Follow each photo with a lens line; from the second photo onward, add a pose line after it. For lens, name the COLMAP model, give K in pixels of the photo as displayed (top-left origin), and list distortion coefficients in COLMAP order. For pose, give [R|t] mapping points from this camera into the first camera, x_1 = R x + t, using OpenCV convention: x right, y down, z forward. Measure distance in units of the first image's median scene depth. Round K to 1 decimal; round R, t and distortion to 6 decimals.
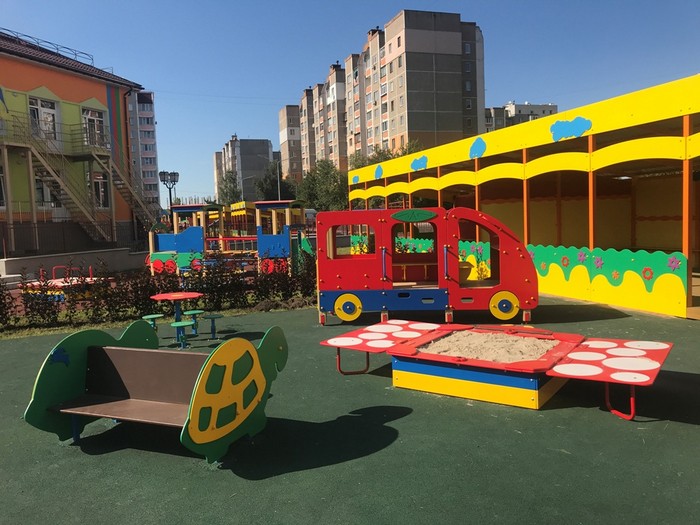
lens RADIAL K [[578.3, 0, 353.0], [0, 578.3, 263.7], [0, 0, 1]] dist [0.015974, 0.002424]
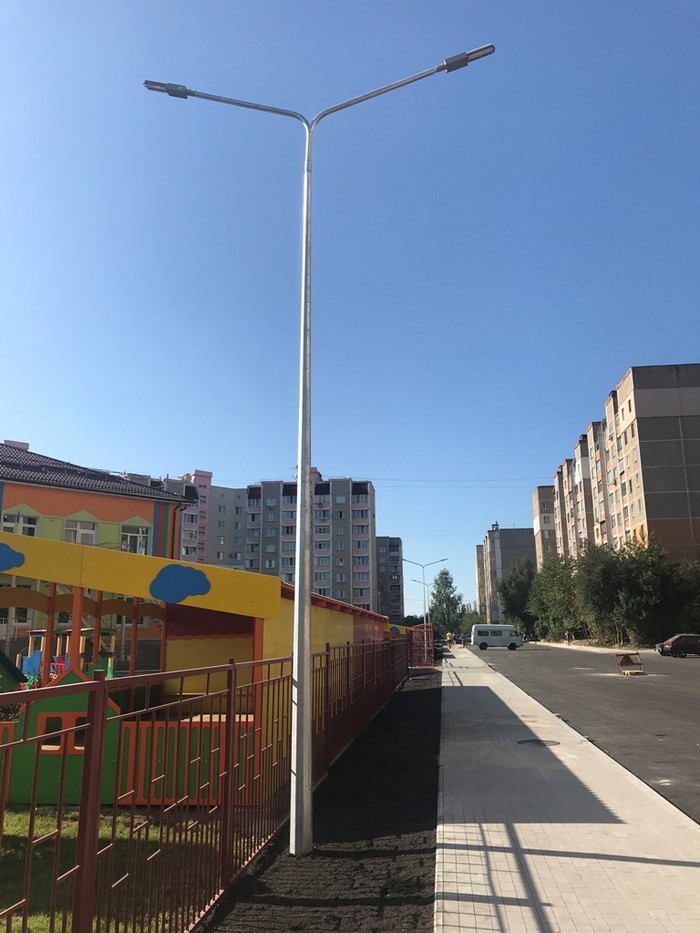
lens RADIAL K [[770.8, 0, 349.7], [0, 770.8, 471.8], [0, 0, 1]] dist [0.015974, 0.002424]
pose [[0.907077, -0.058872, -0.416828, 0.143217], [-0.059045, 0.962592, -0.264445, -0.005835], [0.416803, 0.264483, 0.869669, -0.017987]]
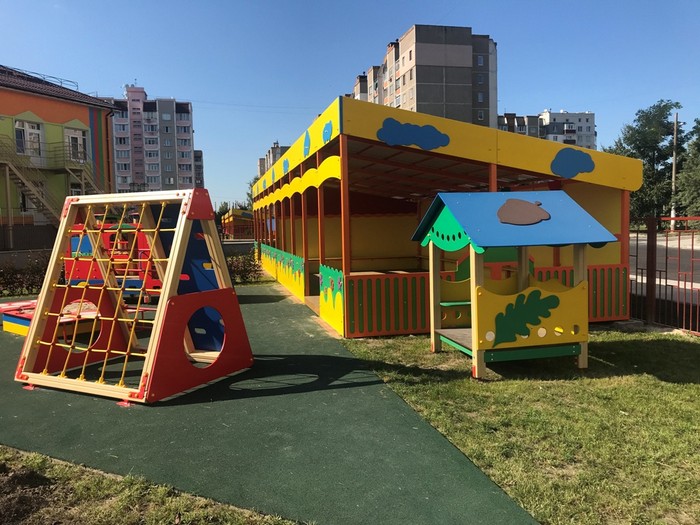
lens RADIAL K [[578.3, 0, 345.5], [0, 578.3, 265.4], [0, 0, 1]] dist [0.015974, 0.002424]
pose [[0.994910, 0.024395, -0.097768, 0.064580], [-0.025054, 0.999671, -0.005521, 0.000423], [0.097601, 0.007942, 0.995194, -0.032760]]
